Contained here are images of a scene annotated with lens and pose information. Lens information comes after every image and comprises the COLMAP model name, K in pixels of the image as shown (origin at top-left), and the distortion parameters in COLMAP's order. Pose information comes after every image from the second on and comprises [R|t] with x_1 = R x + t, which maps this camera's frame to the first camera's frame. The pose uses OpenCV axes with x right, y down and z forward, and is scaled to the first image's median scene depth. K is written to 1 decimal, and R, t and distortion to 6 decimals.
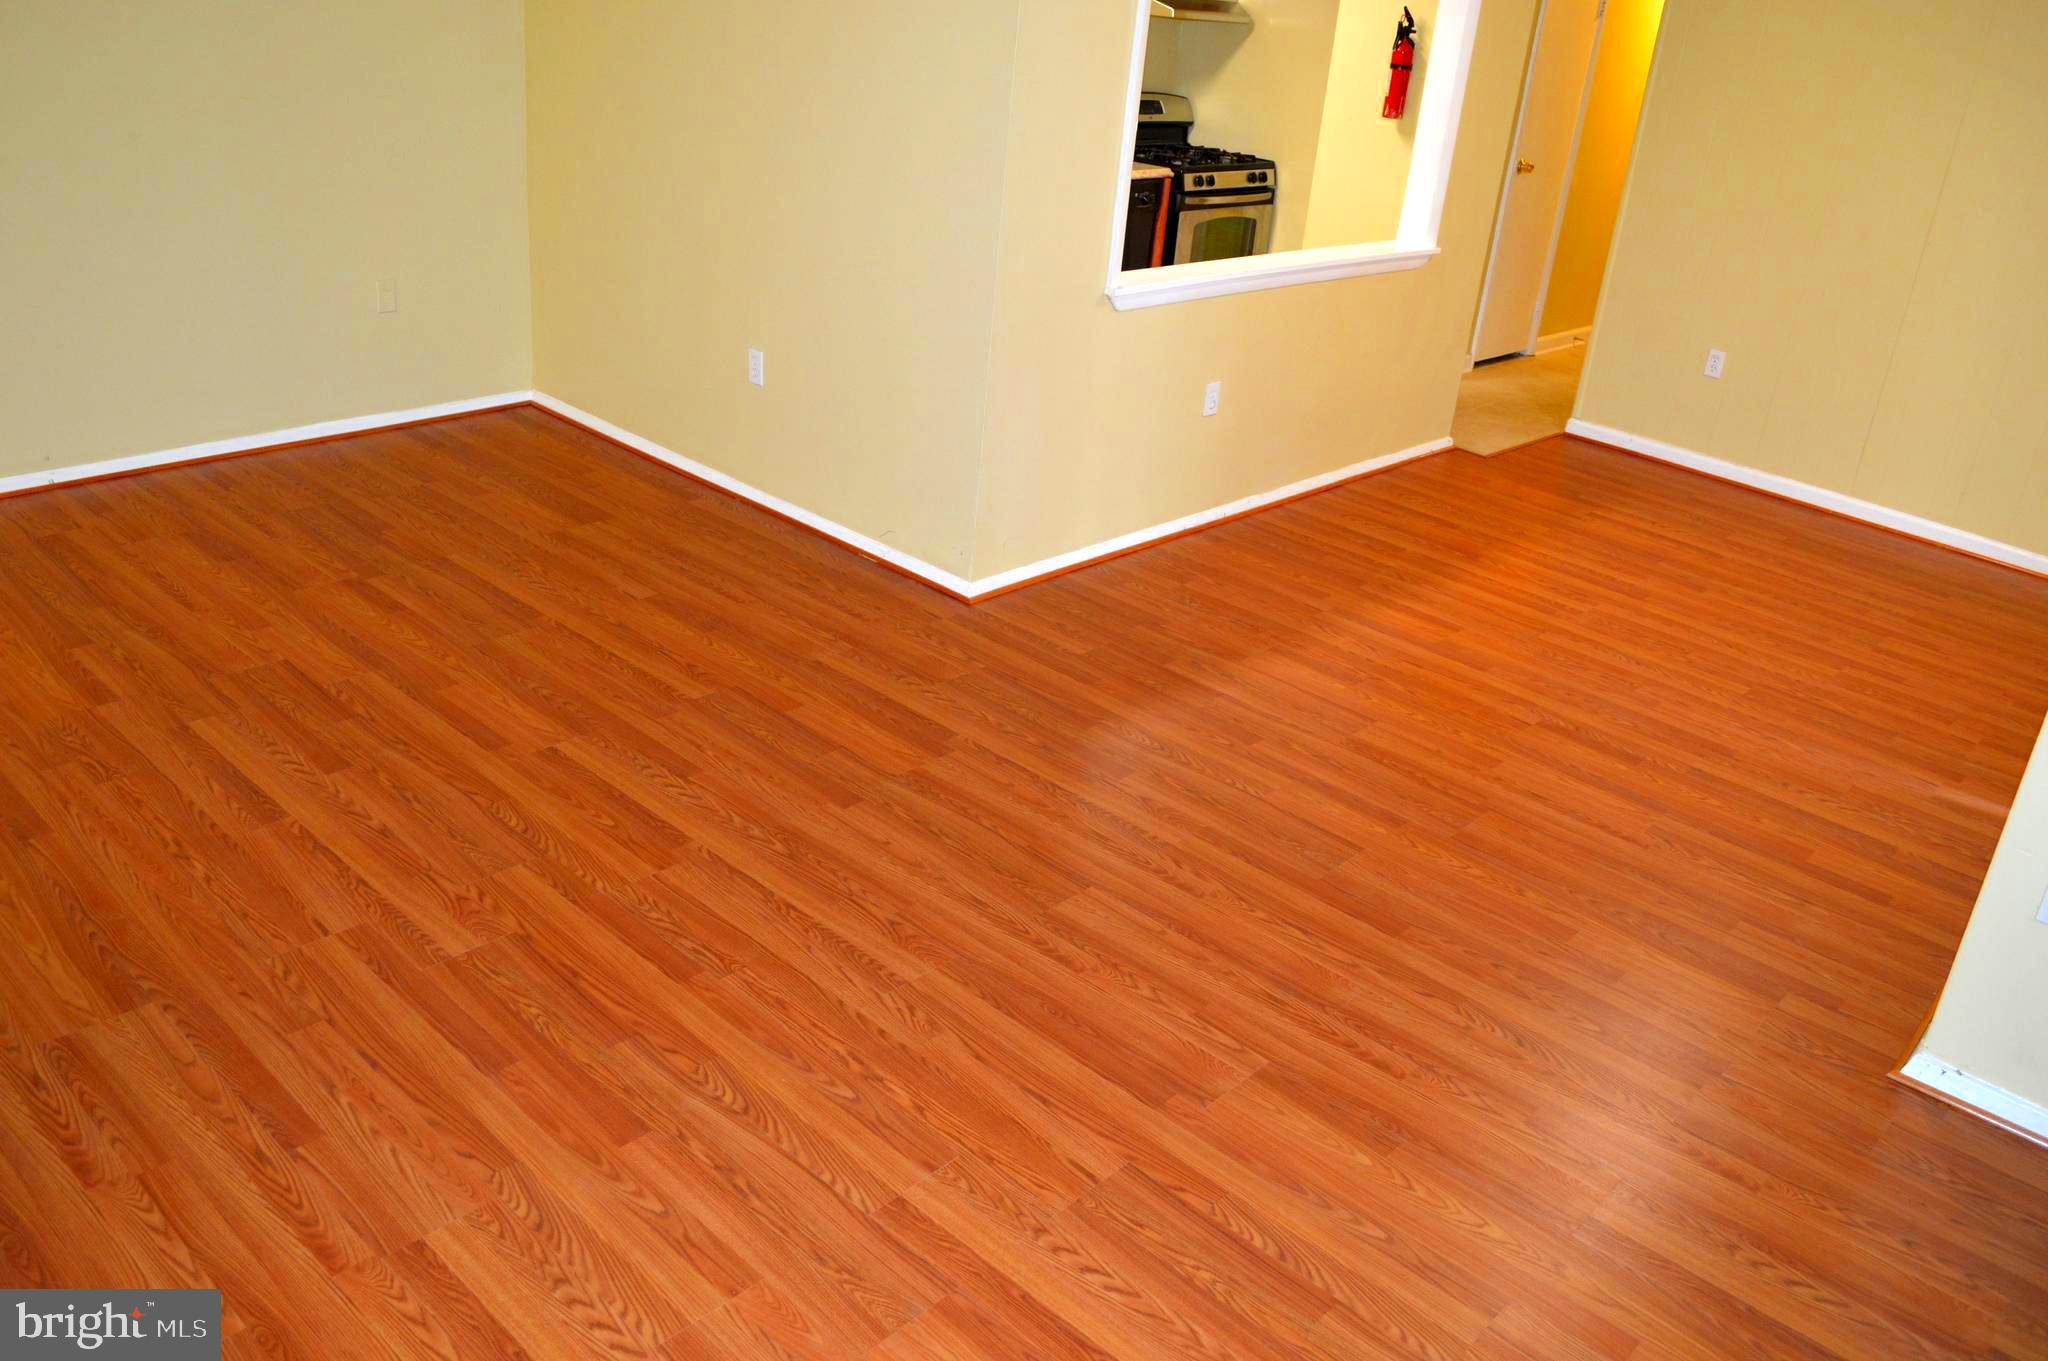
lens RADIAL K [[1630.2, 0, 1027.3], [0, 1630.2, 686.0], [0, 0, 1]] dist [-0.082669, 0.012349]
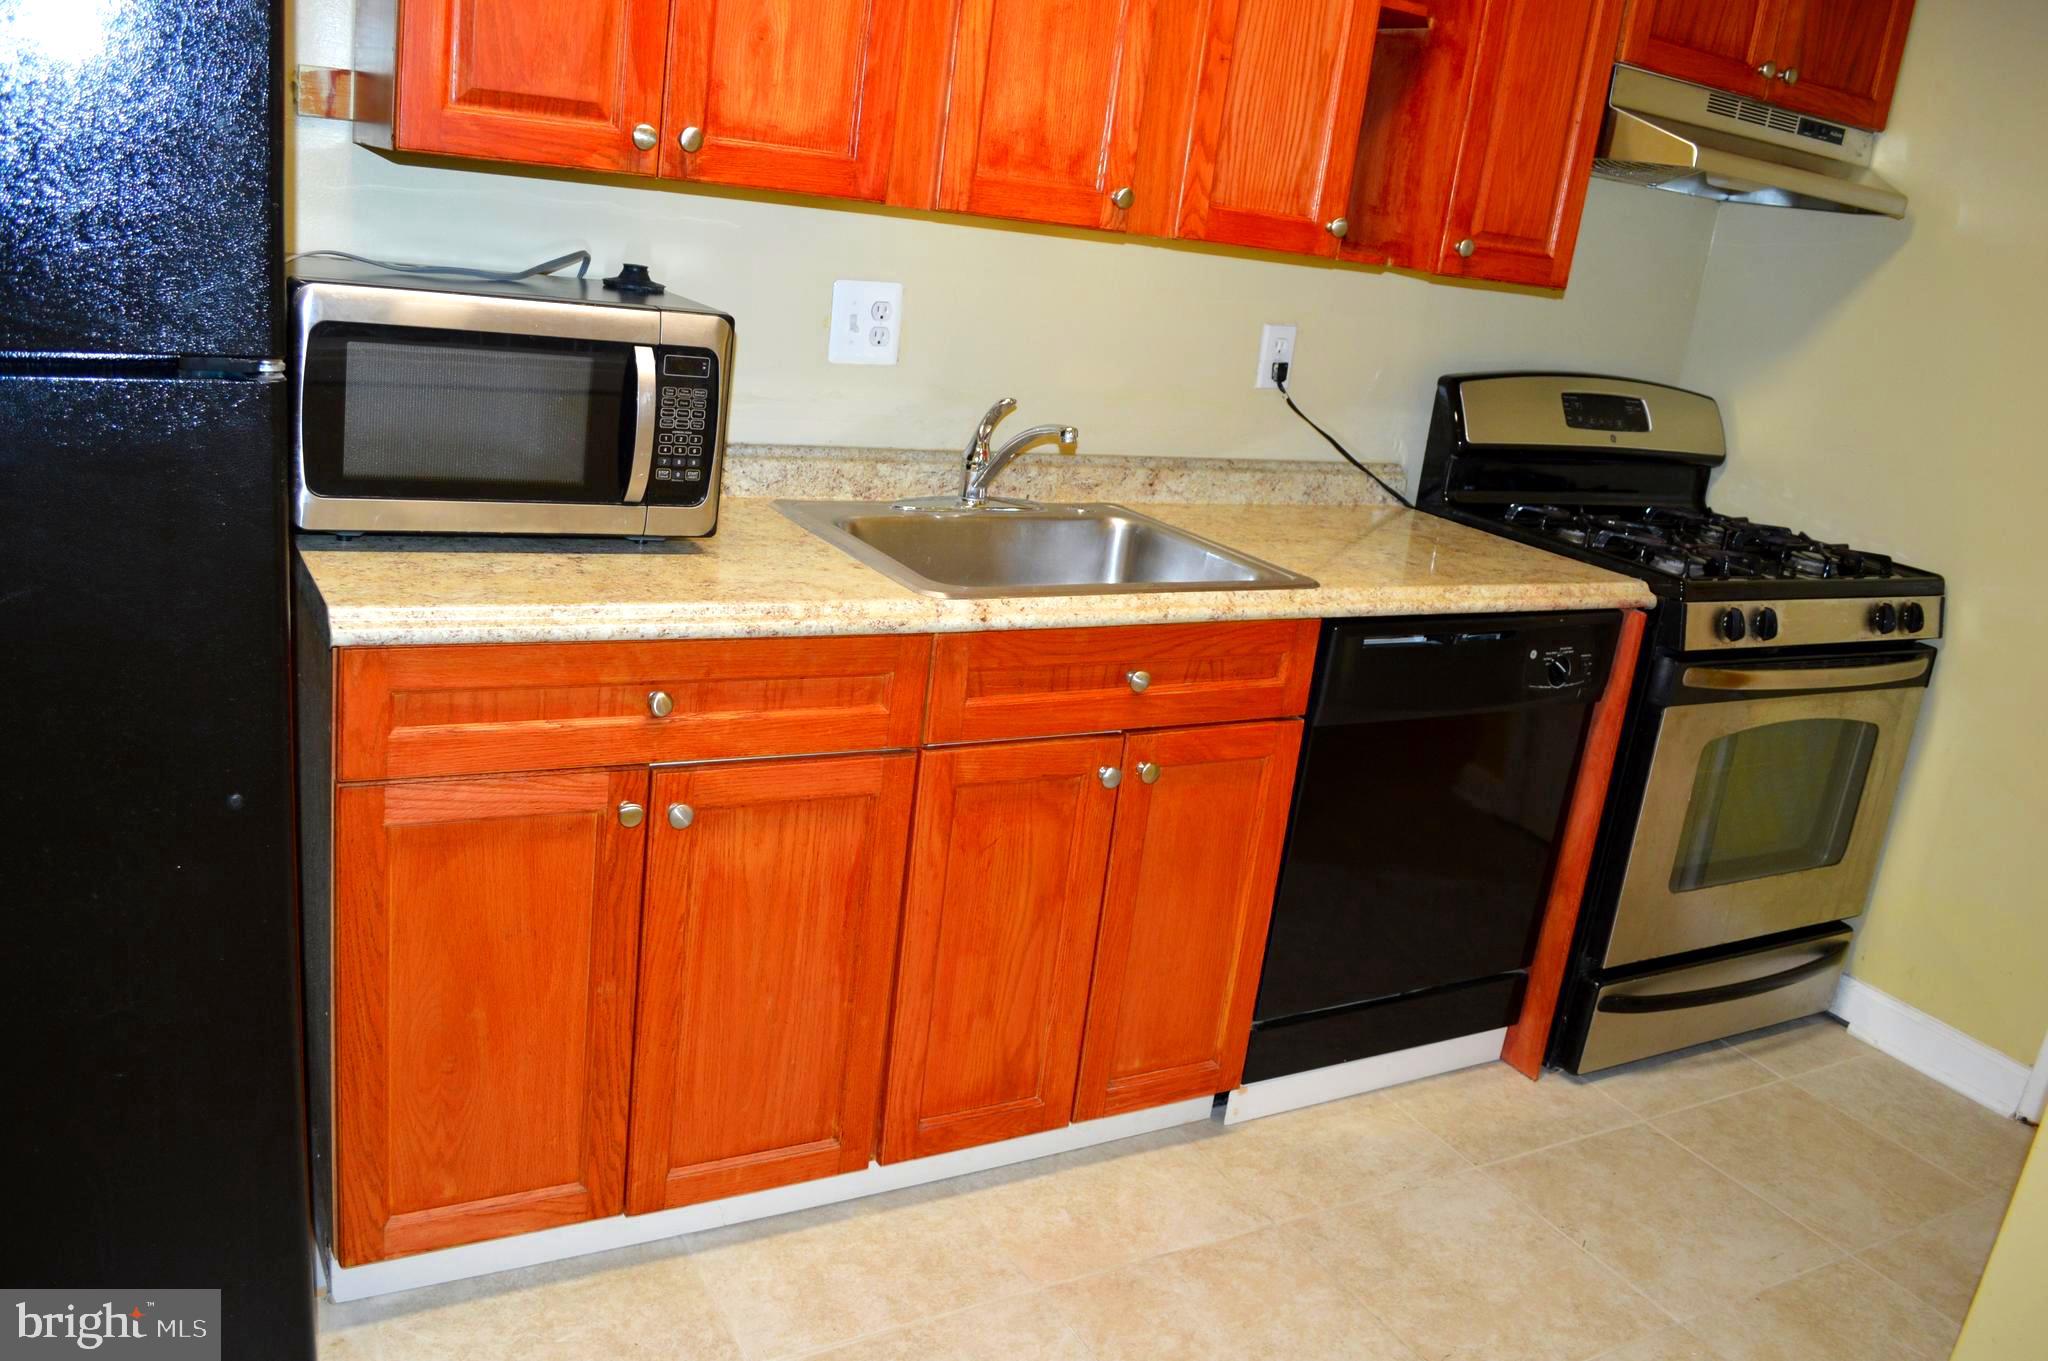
lens RADIAL K [[1630.2, 0, 1027.3], [0, 1630.2, 686.0], [0, 0, 1]] dist [-0.082669, 0.012349]
pose [[0.952478, 0.111048, -0.283644, 0.059718], [-0.159281, 0.975301, -0.153031, -0.215349], [0.259645, 0.190938, 0.946640, 0.615925]]
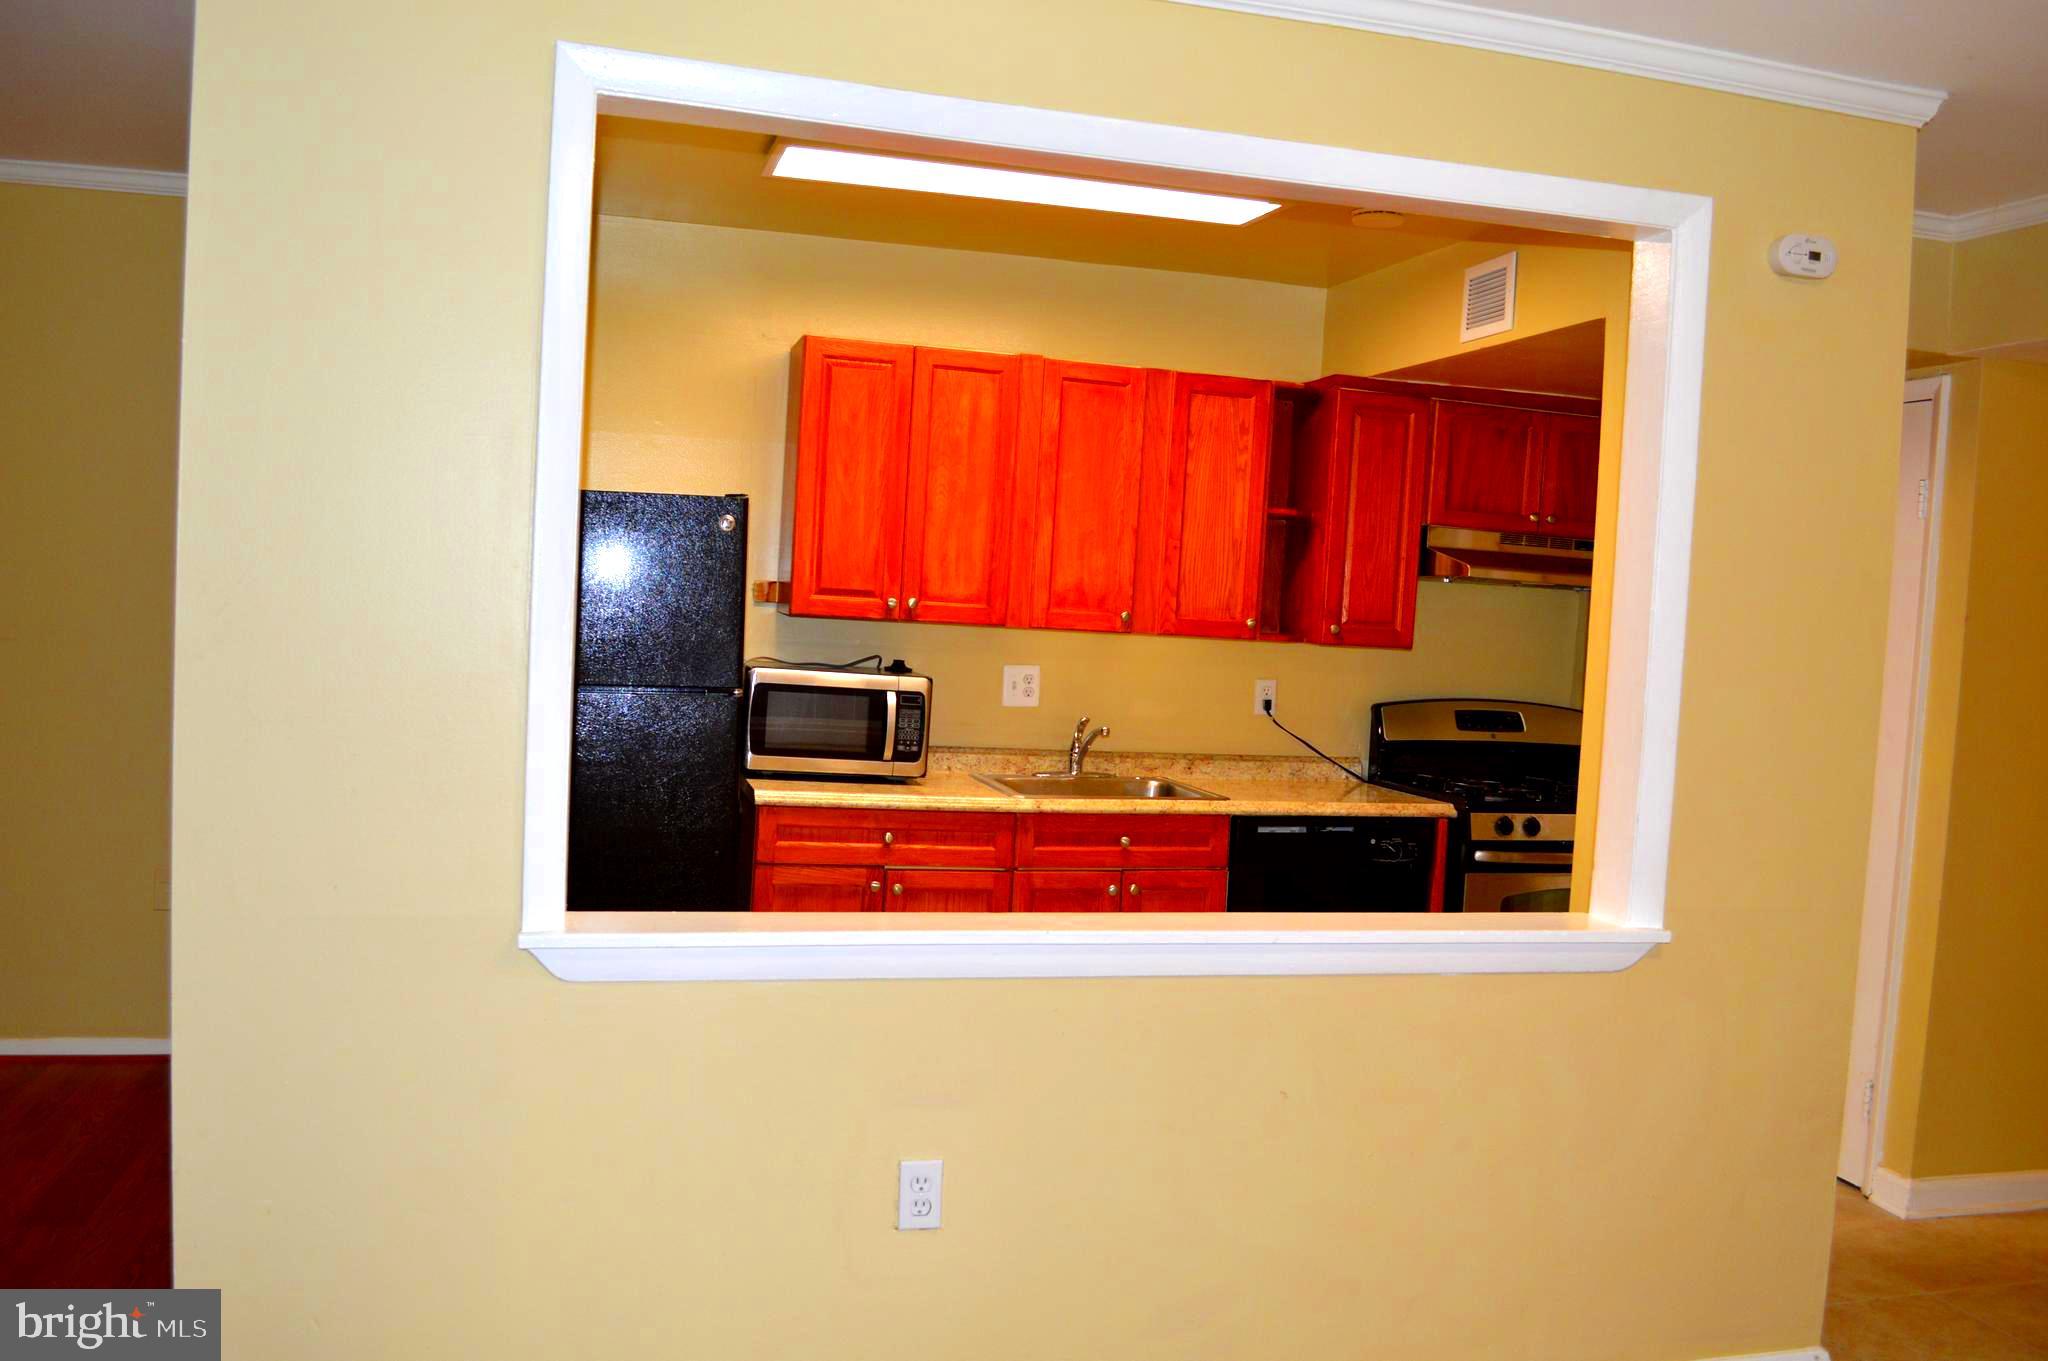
lens RADIAL K [[1630.2, 0, 1027.3], [0, 1630.2, 686.0], [0, 0, 1]] dist [-0.082669, 0.012349]
pose [[0.842760, -0.016324, -0.538043, 0.272953], [-0.208095, 0.911950, -0.353616, -0.105383], [0.496440, 0.409977, 0.765157, 0.412564]]
